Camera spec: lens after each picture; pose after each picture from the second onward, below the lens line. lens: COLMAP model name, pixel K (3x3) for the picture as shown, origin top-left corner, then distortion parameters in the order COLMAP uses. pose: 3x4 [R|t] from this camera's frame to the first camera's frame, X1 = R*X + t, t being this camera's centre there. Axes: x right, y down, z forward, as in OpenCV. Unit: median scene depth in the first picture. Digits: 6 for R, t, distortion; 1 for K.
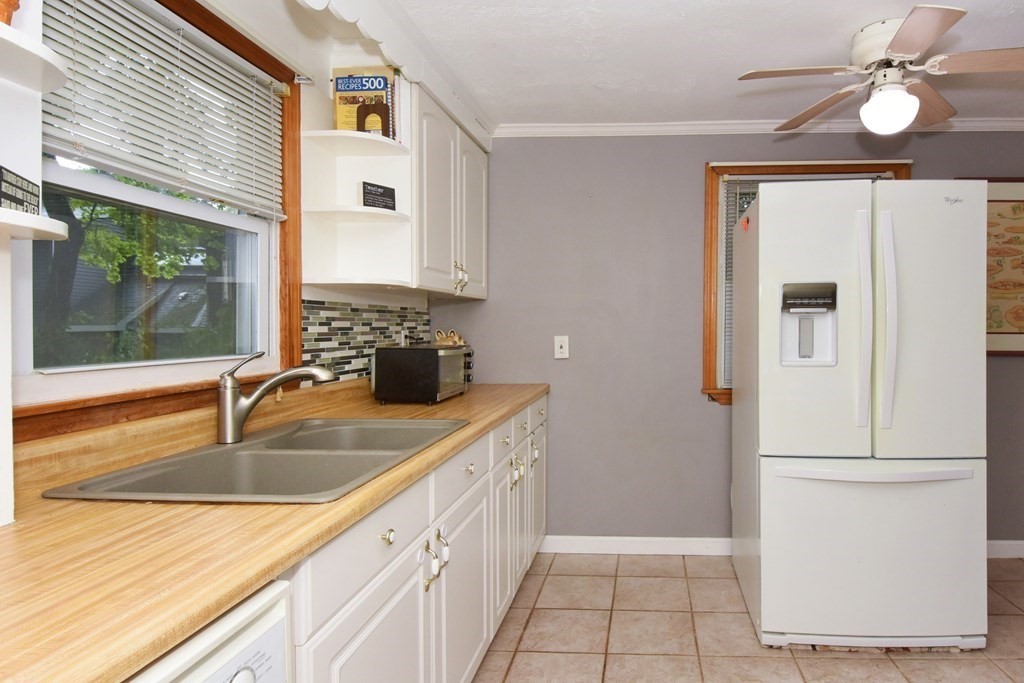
lens RADIAL K [[581.3, 0, 624.2], [0, 581.3, 328.8], [0, 0, 1]] dist [-0.001281, -0.001152]
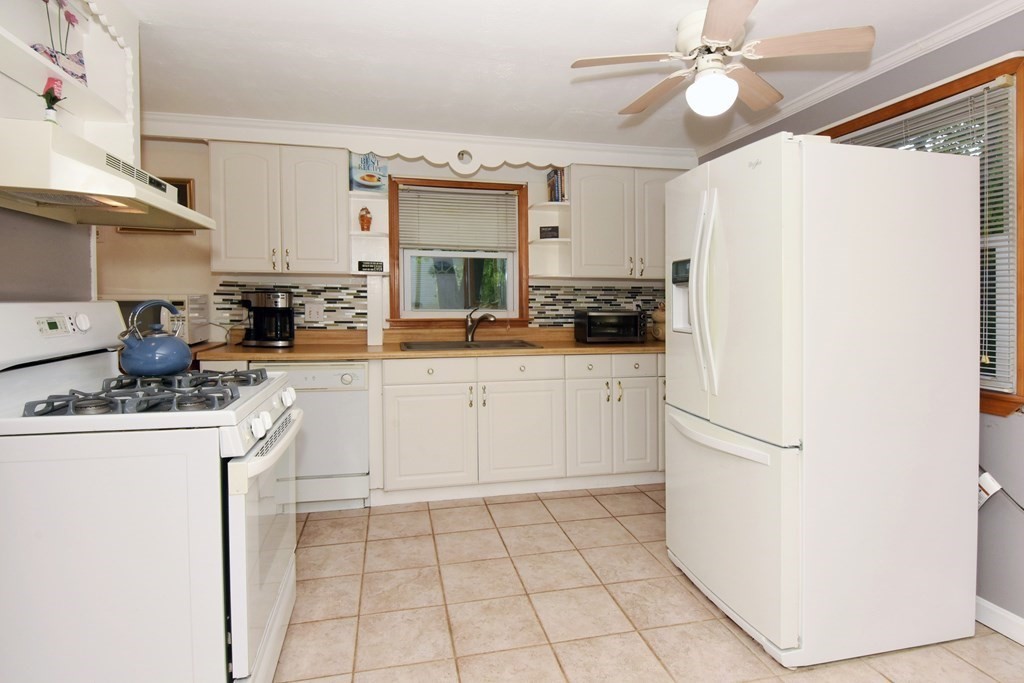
lens RADIAL K [[539.5, 0, 528.5], [0, 539.5, 309.9], [0, 0, 1]] dist [0.000382, -0.001282]
pose [[0.283975, 0.020188, -0.958619, 1.262720], [-0.009605, 0.999788, 0.018209, 0.002156], [0.958783, 0.004037, 0.284109, 0.398226]]
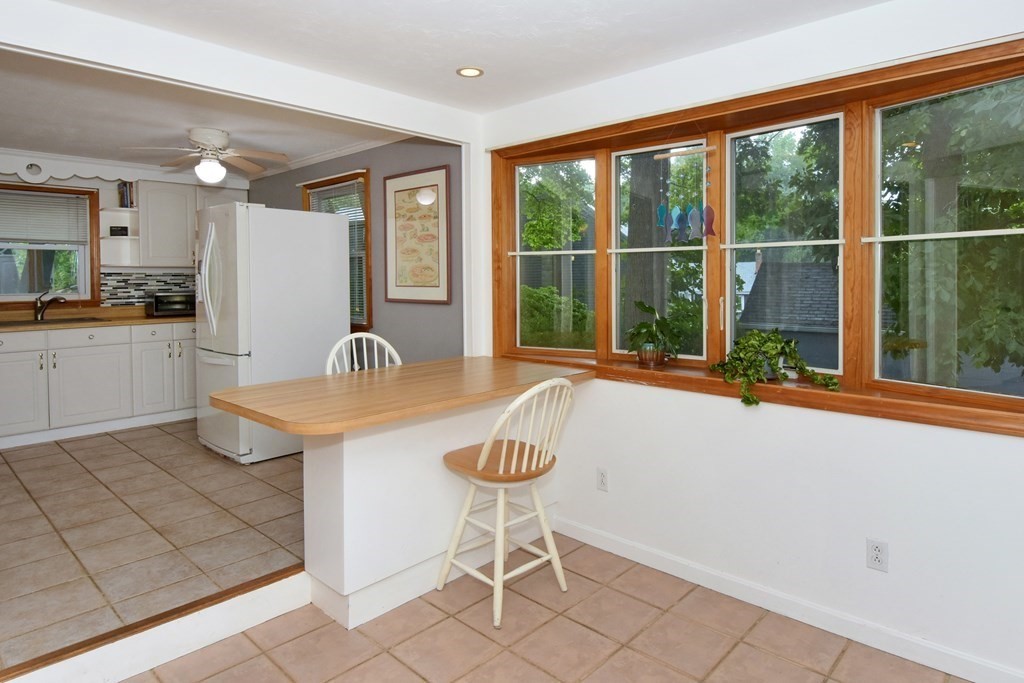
lens RADIAL K [[607.2, 0, 524.7], [0, 607.2, 271.4], [0, 0, 1]] dist [0.005122, 0.000848]
pose [[0.761712, -0.013330, -0.647779, 2.499339], [0.003992, 0.999866, -0.015882, -0.004730], [0.647904, 0.009512, 0.761663, 0.131572]]
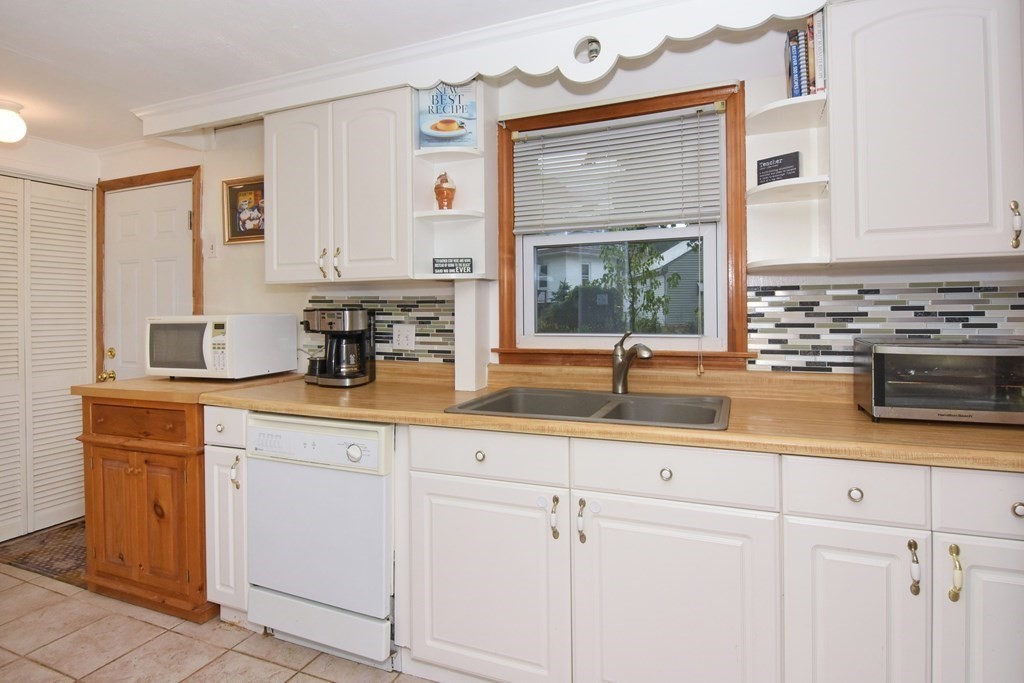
lens RADIAL K [[539.5, 0, 528.5], [0, 539.5, 309.9], [0, 0, 1]] dist [0.000382, -0.001282]
pose [[-0.346506, 0.001682, -0.938046, 0.480201], [0.005268, 0.999986, -0.000153, -0.009918], [0.938033, -0.004994, -0.346510, 0.894599]]
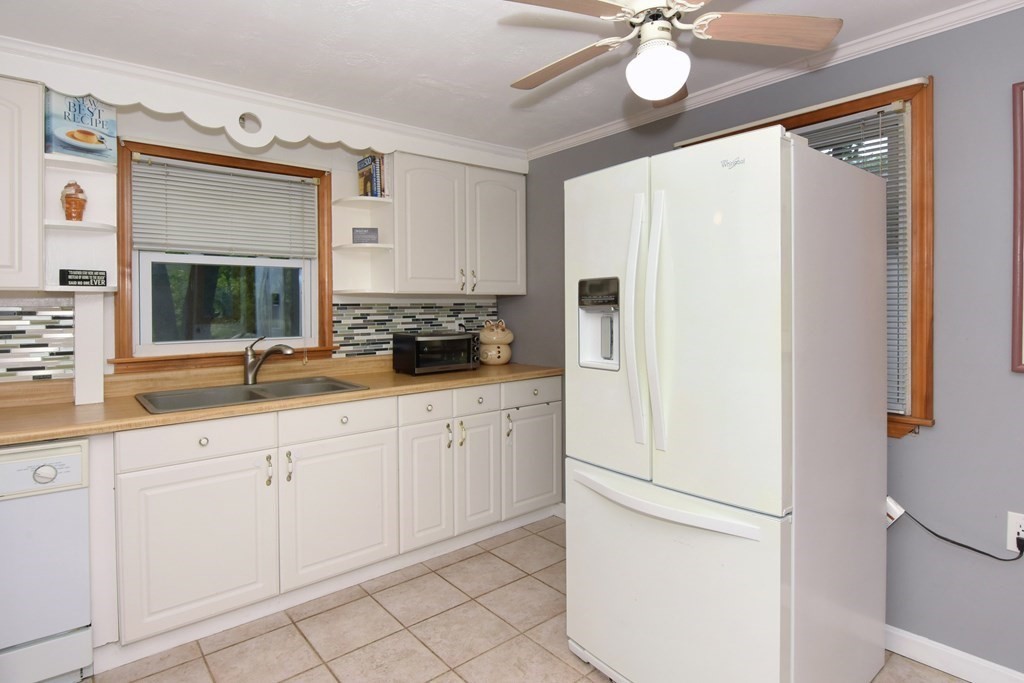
lens RADIAL K [[546.1, 0, 509.9], [0, 546.1, 300.9], [0, 0, 1]] dist [0.000853, -0.001462]
pose [[0.669617, -0.012467, -0.742602, 0.861823], [0.004937, 0.999912, -0.012336, -0.034649], [0.742690, 0.004594, 0.669620, 0.311550]]
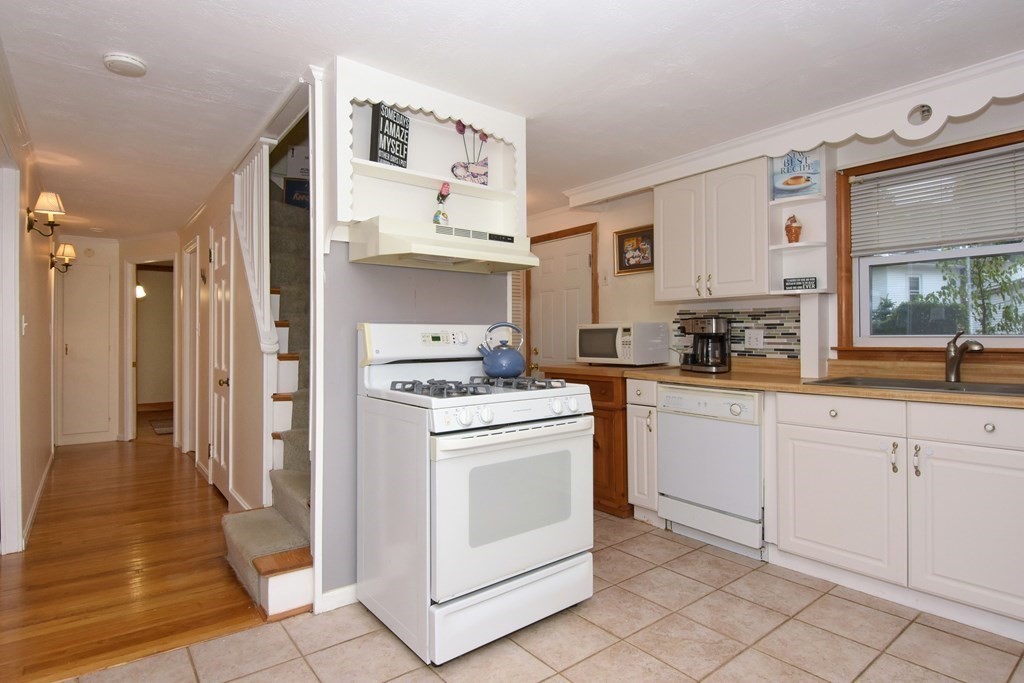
lens RADIAL K [[557.9, 0, 524.0], [0, 557.9, 331.2], [0, 0, 1]] dist [0.004307, -0.021319]
pose [[-0.758451, -0.001766, -0.651727, 1.031275], [0.002795, 0.999978, -0.005962, 0.032738], [0.651724, -0.006344, -0.758430, 1.024989]]
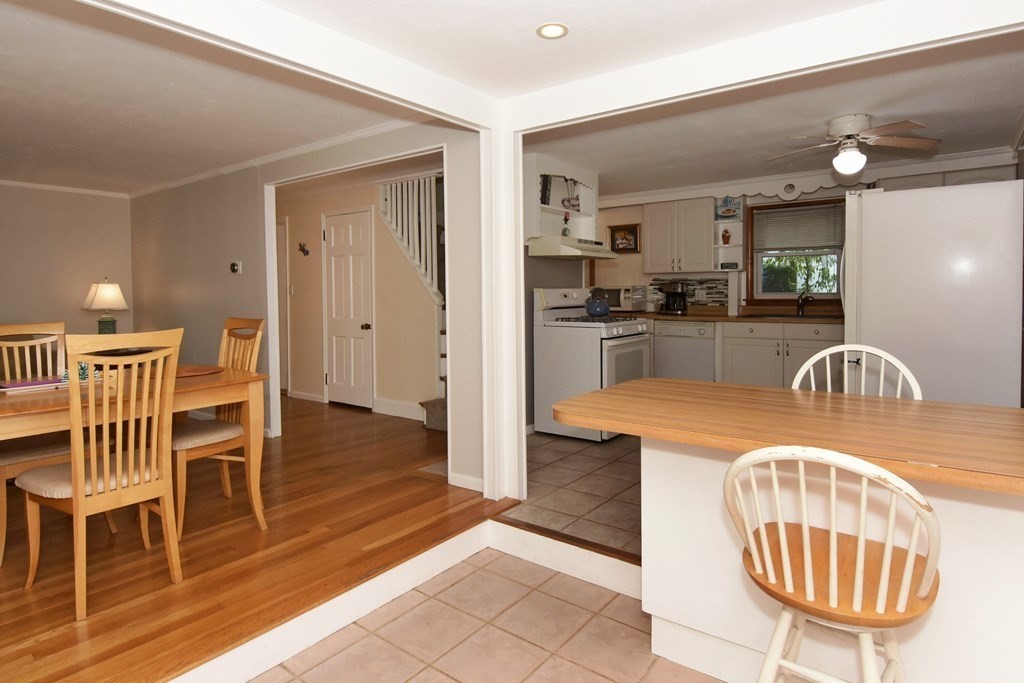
lens RADIAL K [[591.1, 0, 513.5], [0, 591.1, 308.8], [0, 0, 1]] dist [-0.002479, -0.000405]
pose [[-0.584371, 0.030194, -0.810925, 2.507447], [0.005480, 0.999432, 0.033265, 0.011485], [0.811468, 0.014995, -0.584204, 1.232447]]
